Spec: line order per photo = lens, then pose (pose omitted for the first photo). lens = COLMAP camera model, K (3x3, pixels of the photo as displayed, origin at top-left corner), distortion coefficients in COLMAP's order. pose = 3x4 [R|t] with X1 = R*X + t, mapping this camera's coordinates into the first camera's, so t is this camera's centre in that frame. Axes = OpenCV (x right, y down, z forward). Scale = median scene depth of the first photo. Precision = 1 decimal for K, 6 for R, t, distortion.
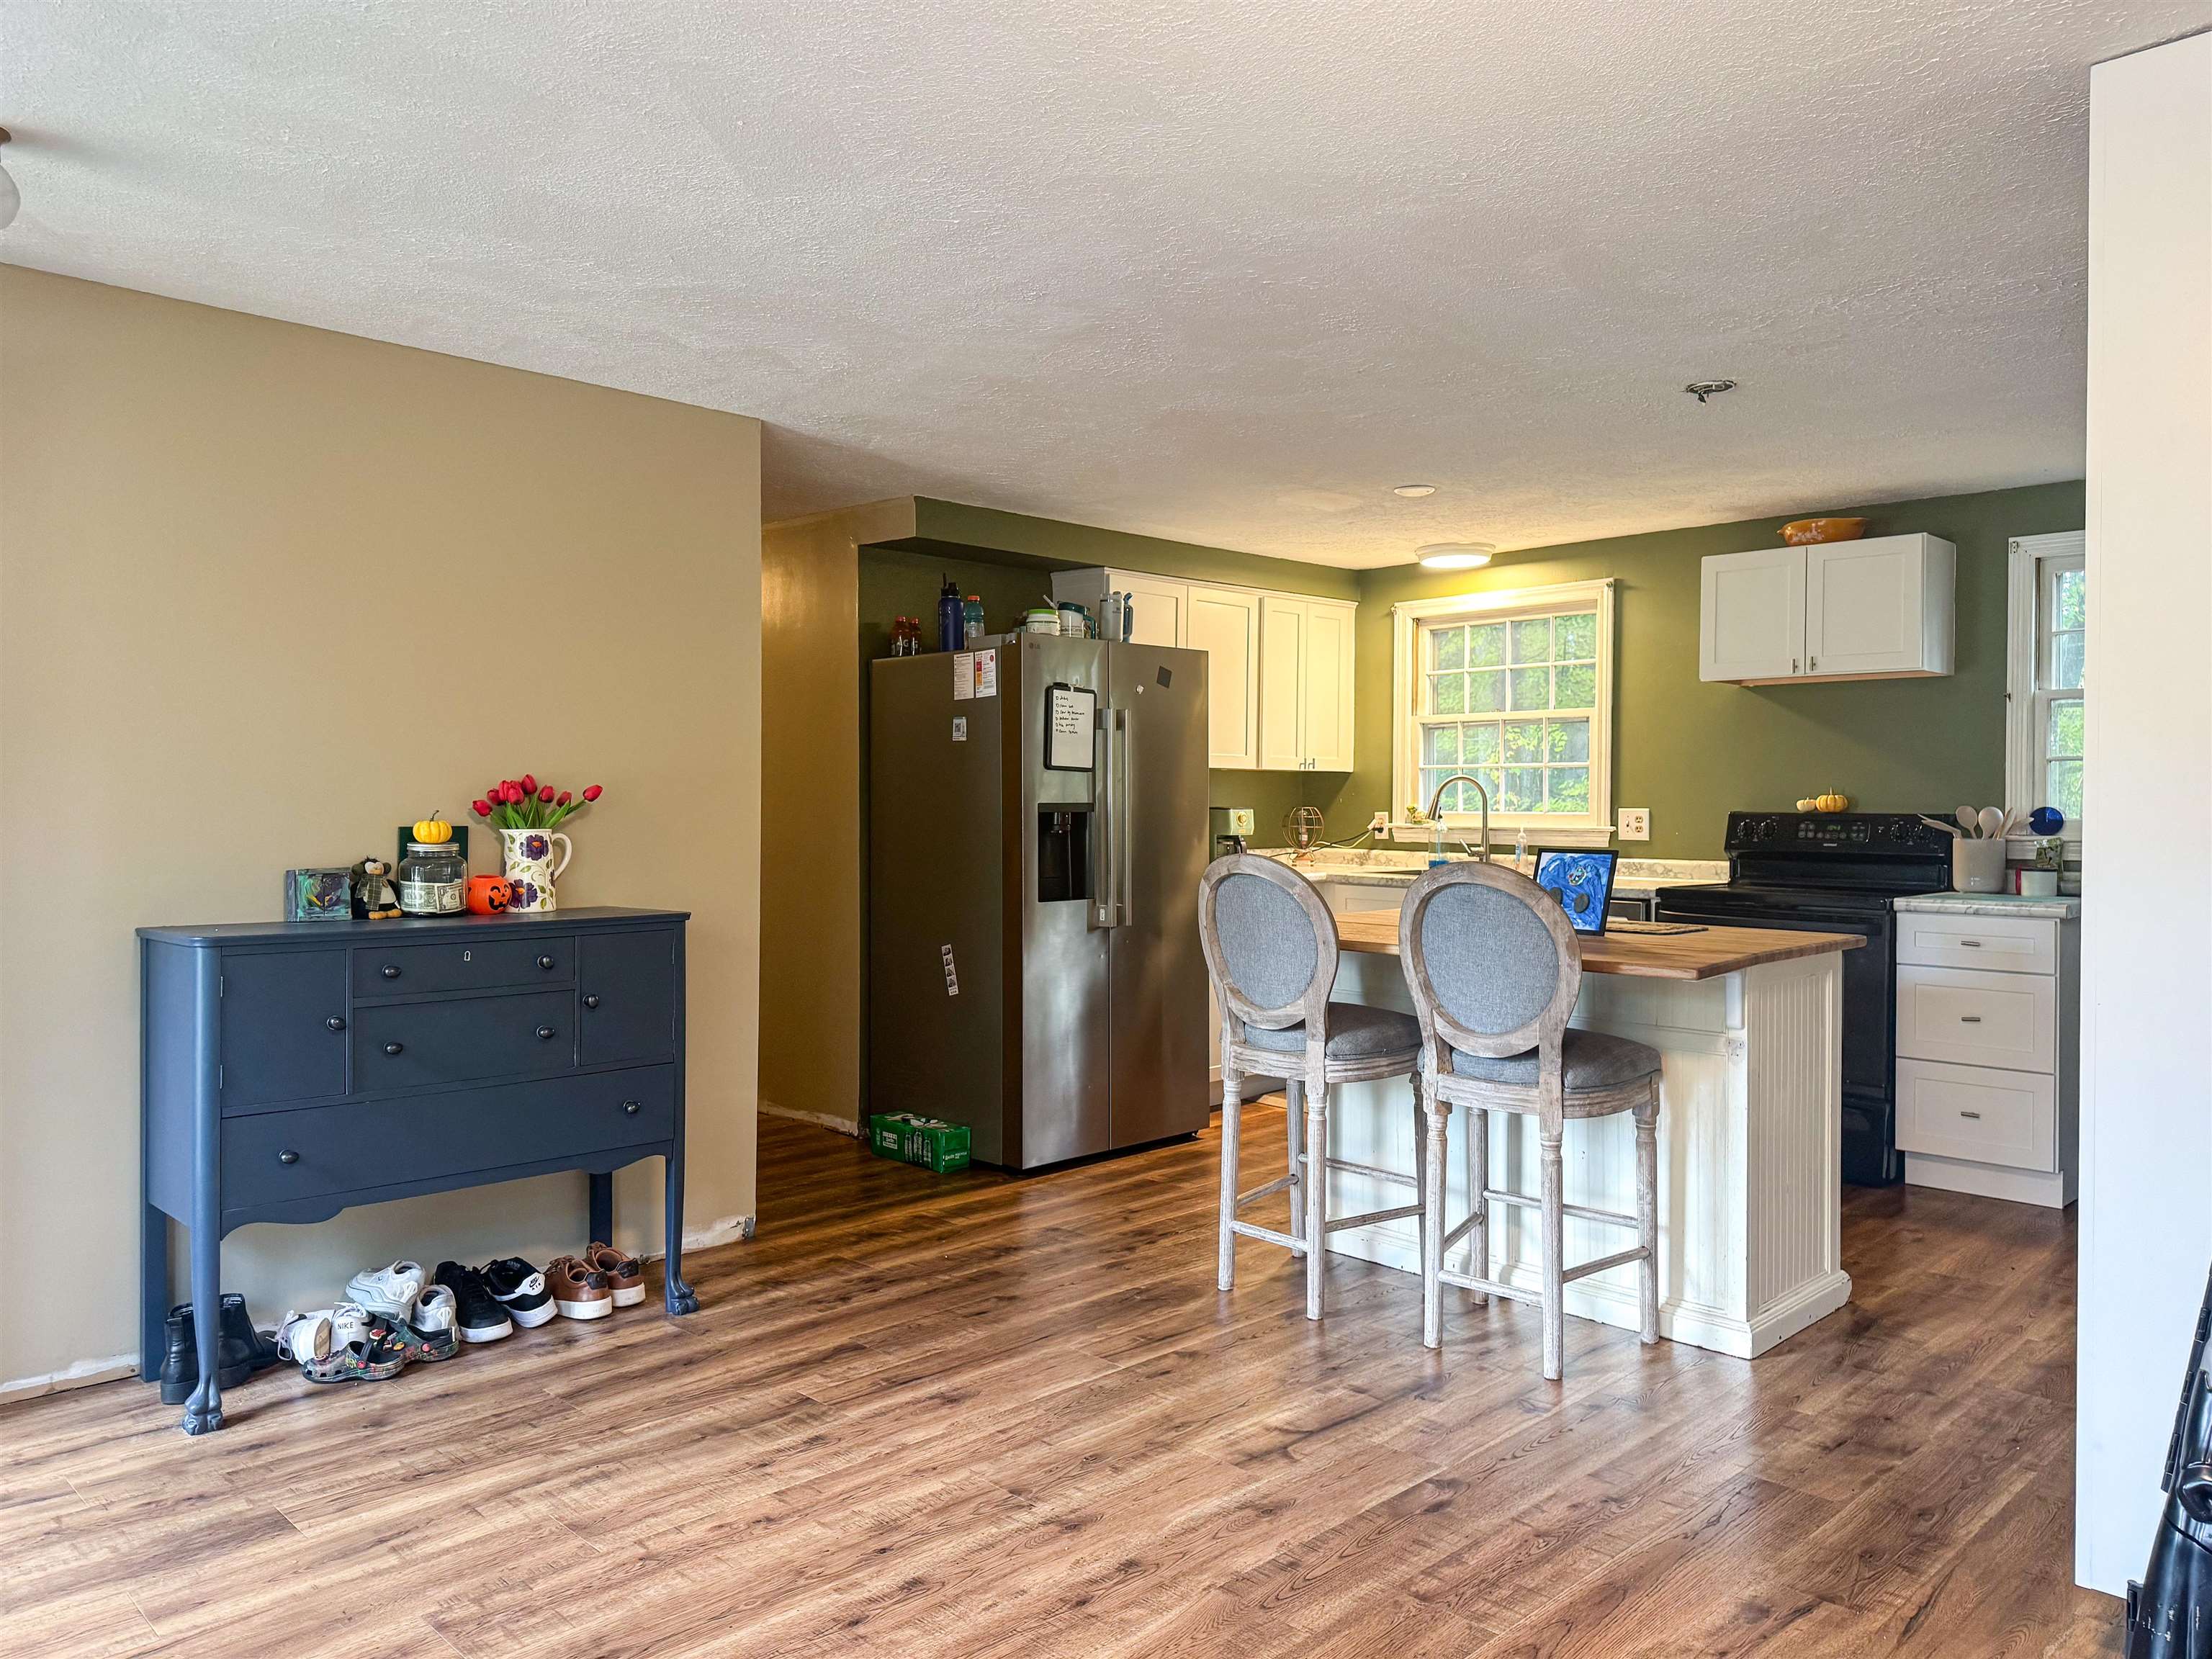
lens RADIAL K [[1620.7, 0, 1106.3], [0, 1620.7, 836.7], [0, 0, 1]] dist [-0.002720, -0.018192]
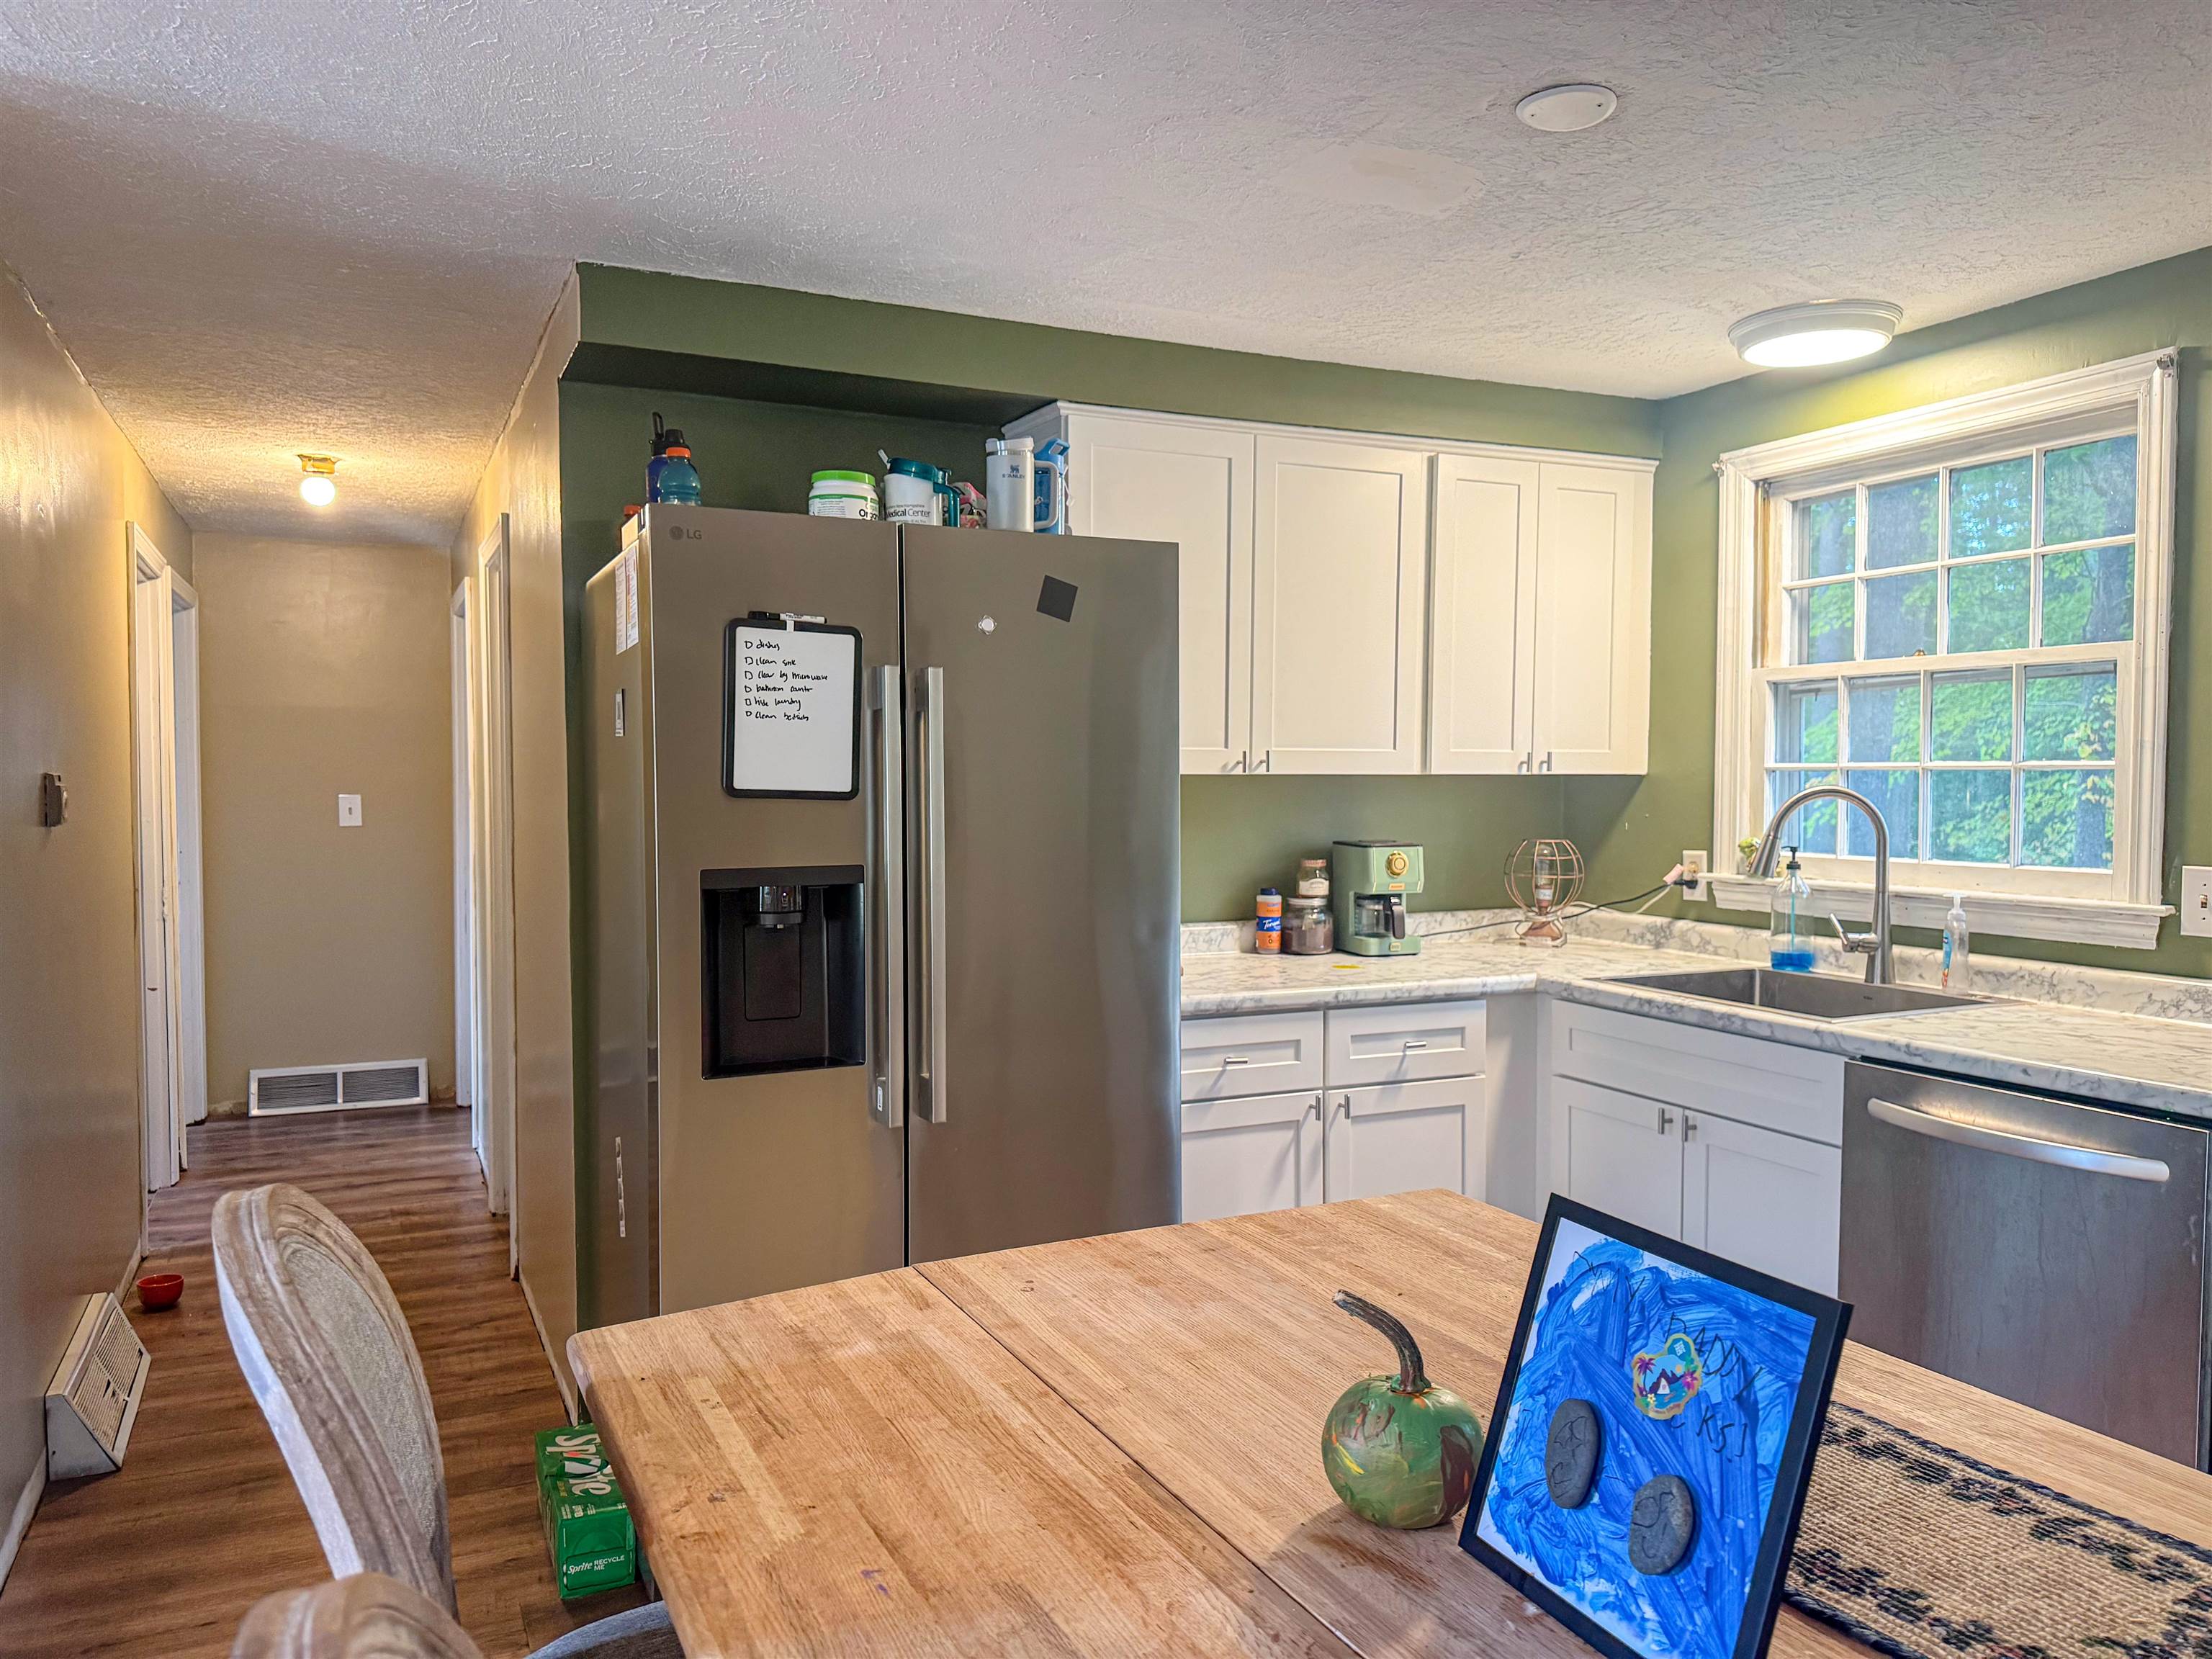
lens RADIAL K [[1620.7, 0, 1105.6], [0, 1620.7, 840.1], [0, 0, 1]] dist [-0.002720, -0.018192]
pose [[0.944660, 0.010500, -0.327883, 0.170137], [-0.004130, 0.999789, 0.020118, -0.029962], [0.328025, -0.017651, 0.944504, 0.453124]]
